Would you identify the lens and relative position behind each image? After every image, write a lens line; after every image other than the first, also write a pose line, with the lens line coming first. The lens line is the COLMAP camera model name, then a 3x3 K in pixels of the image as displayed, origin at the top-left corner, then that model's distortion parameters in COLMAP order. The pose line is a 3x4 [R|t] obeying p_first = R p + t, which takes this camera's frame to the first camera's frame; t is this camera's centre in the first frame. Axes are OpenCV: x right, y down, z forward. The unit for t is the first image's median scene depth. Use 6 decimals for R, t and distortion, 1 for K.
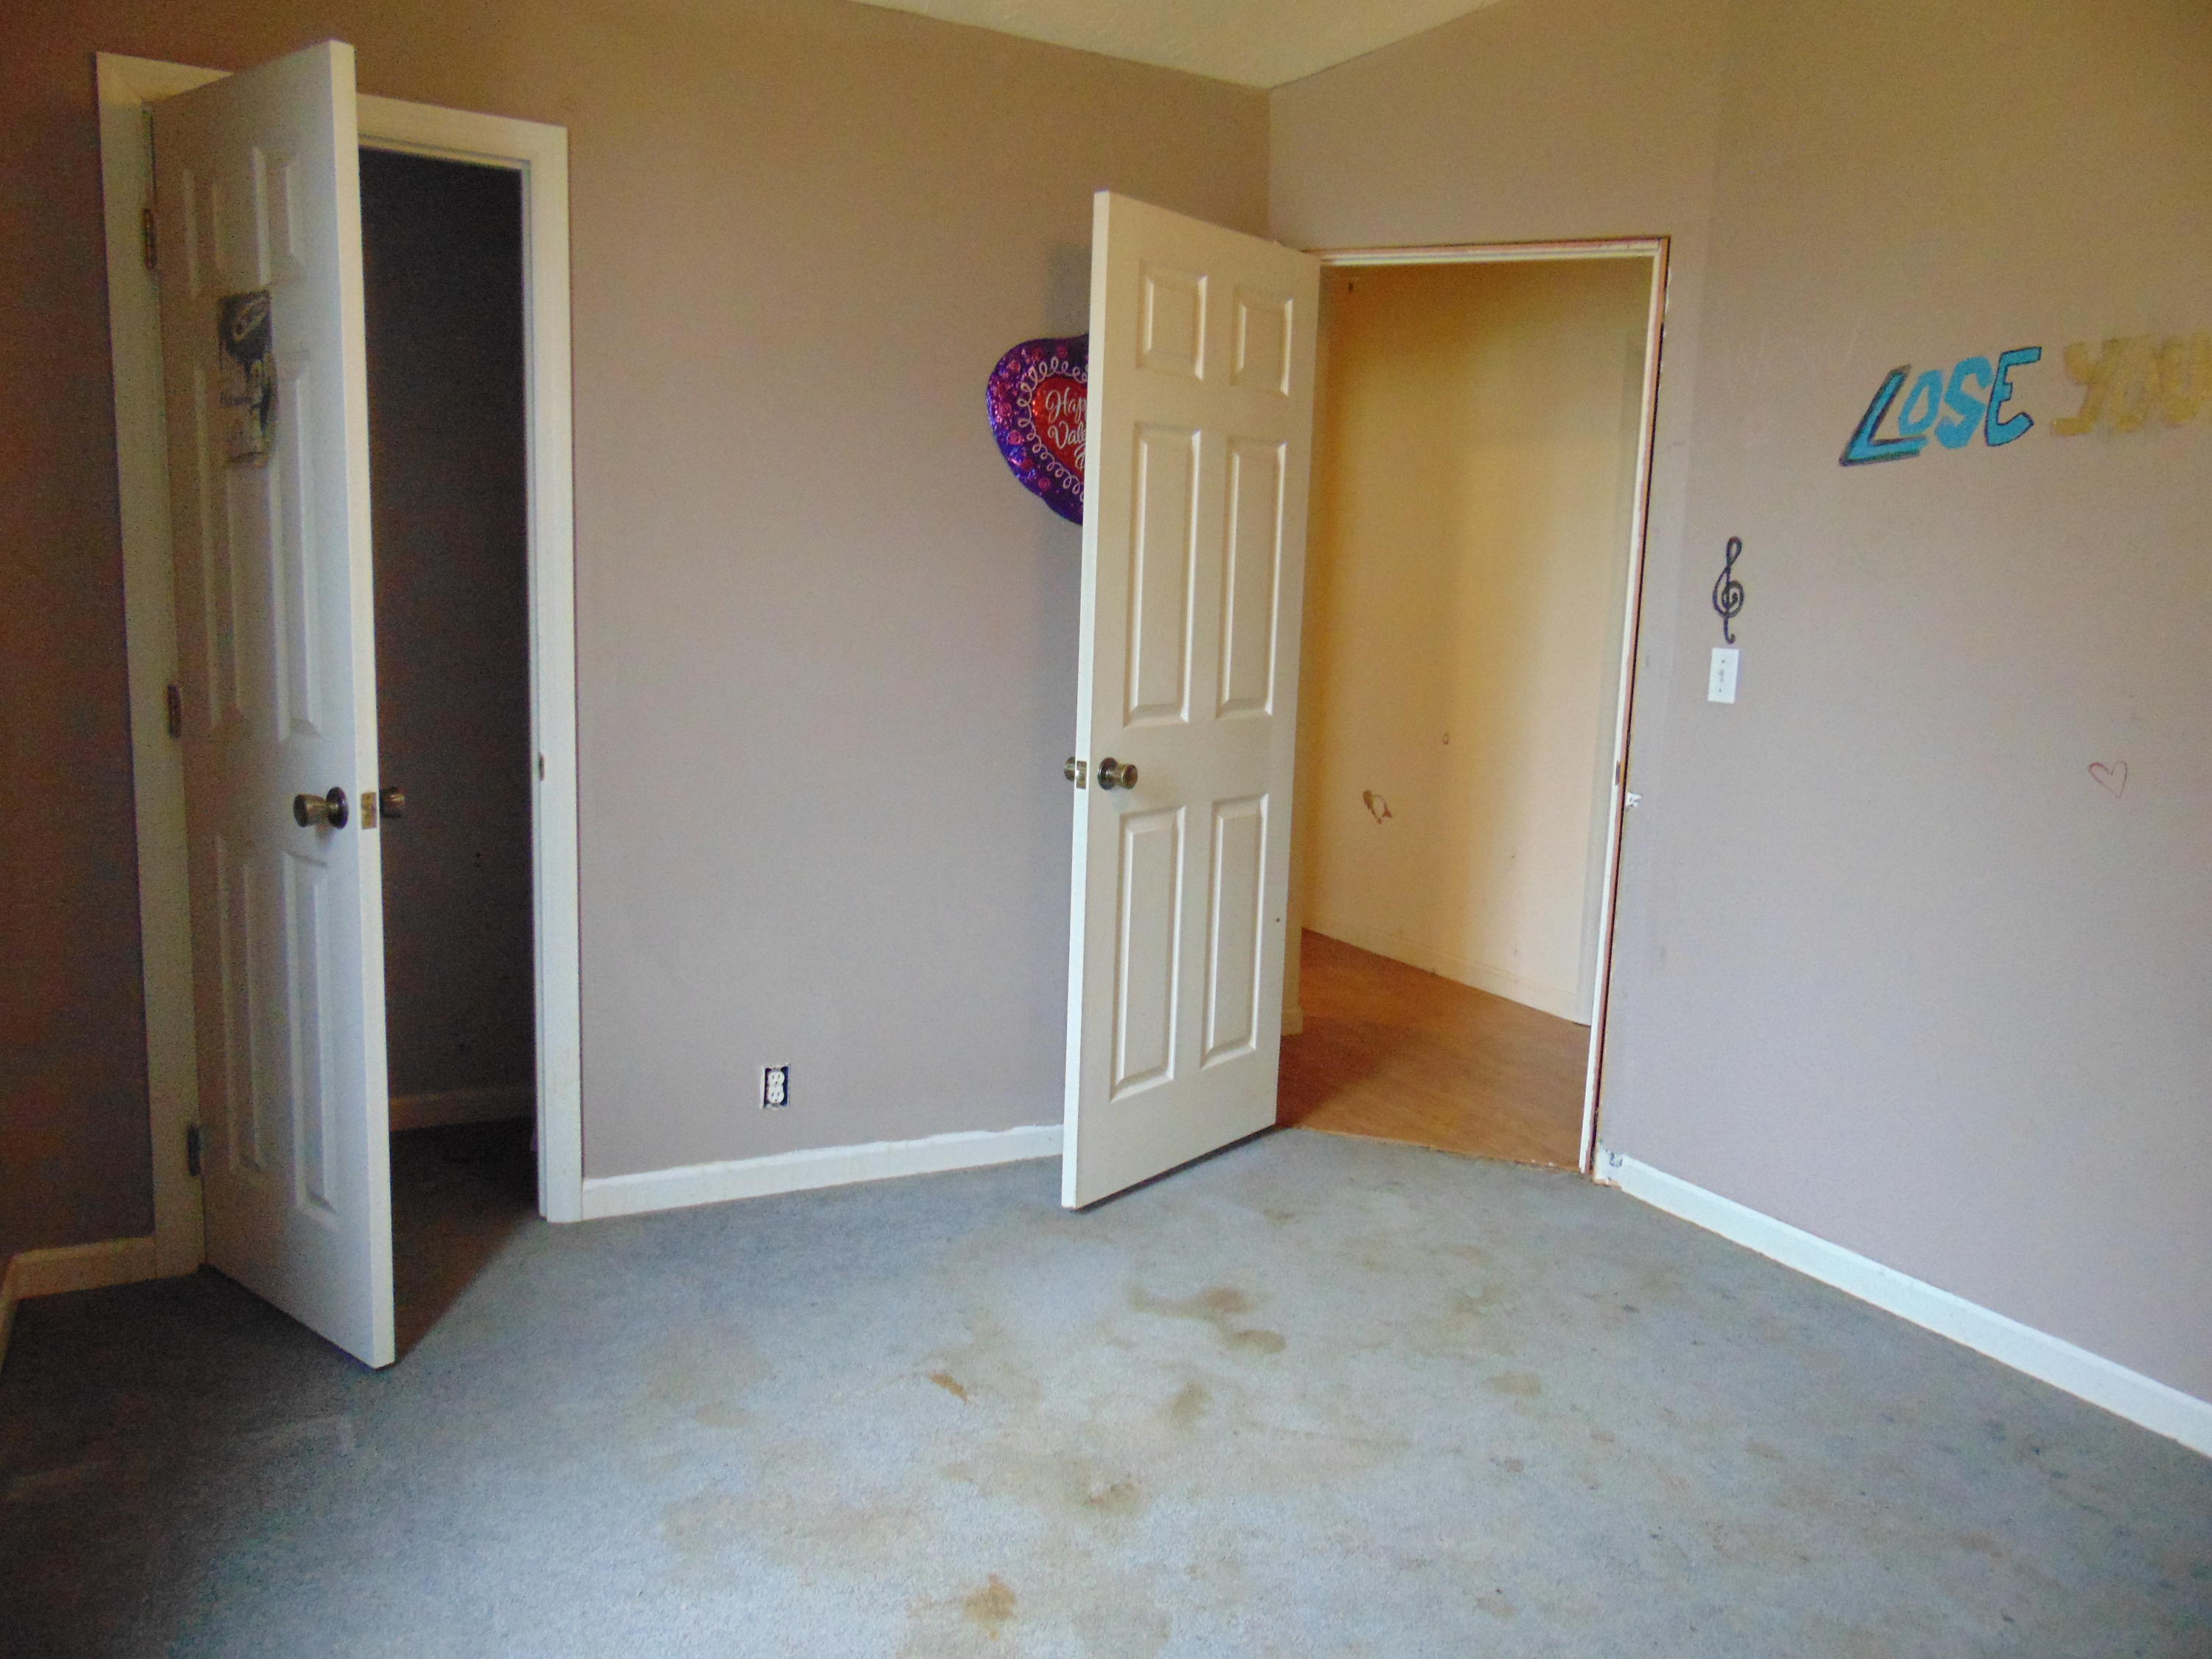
lens RADIAL K [[1663.5, 0, 1108.9], [0, 1663.5, 814.3], [0, 0, 1]] dist [-0.026158, 0.057917]
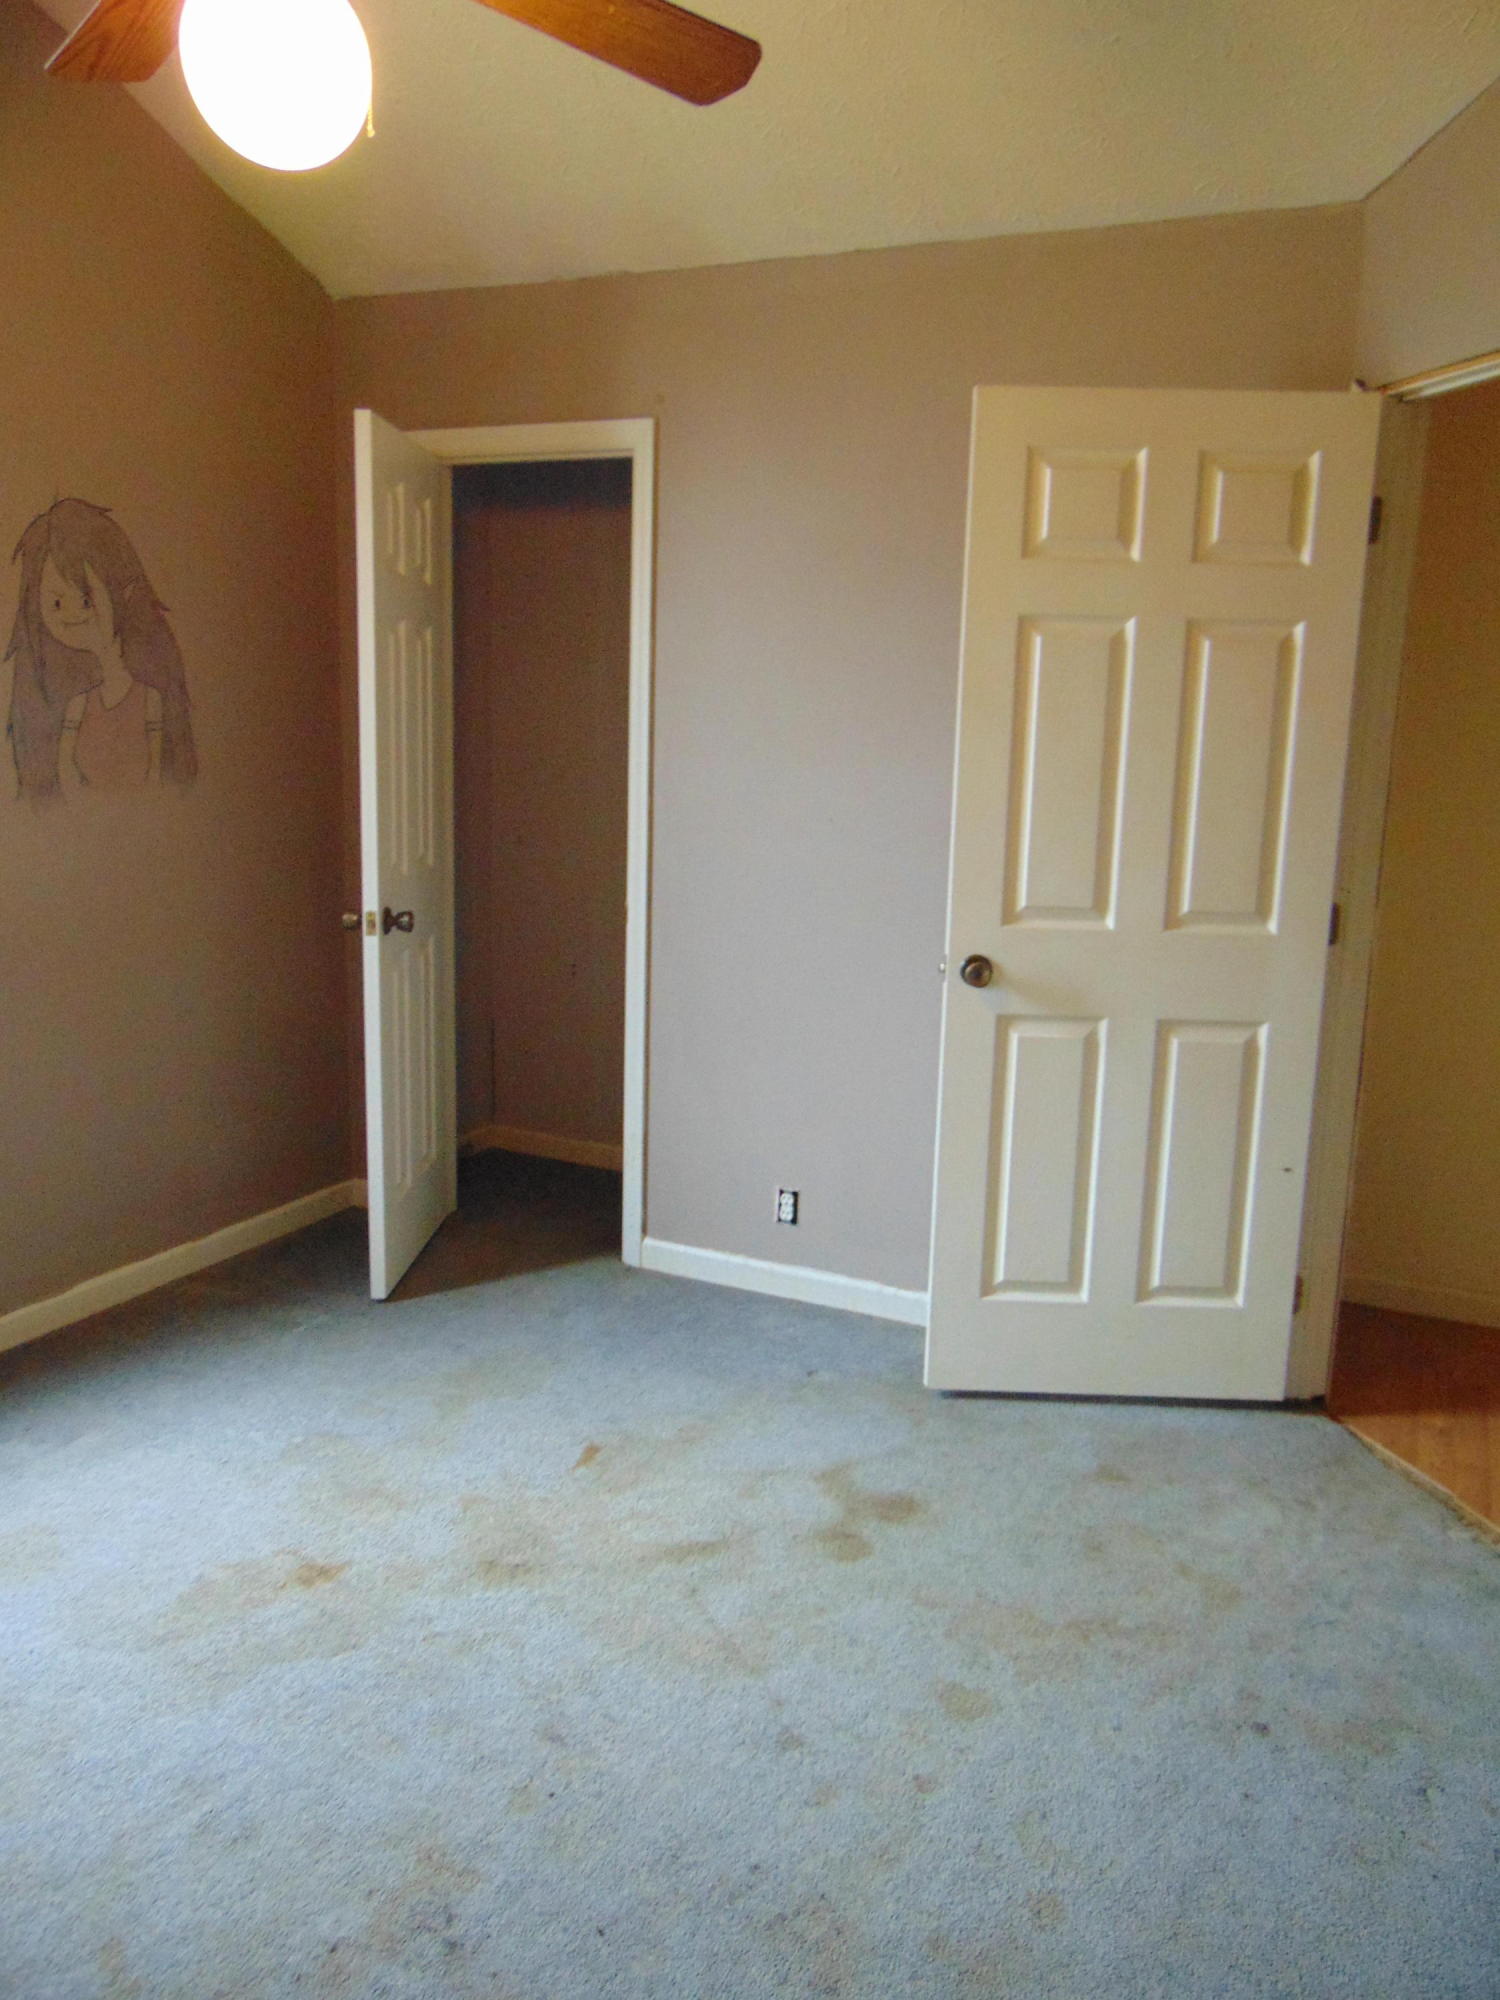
lens RADIAL K [[1504.0, 0, 745.5], [0, 1504.0, 995.5], [0, 0, 1]] dist [-0.026158, 0.057917]
pose [[0.603684, 0.127702, -0.786929, 0.615974], [-0.120635, 0.990354, 0.068169, -0.053372], [0.788044, 0.053779, 0.613266, 0.330983]]
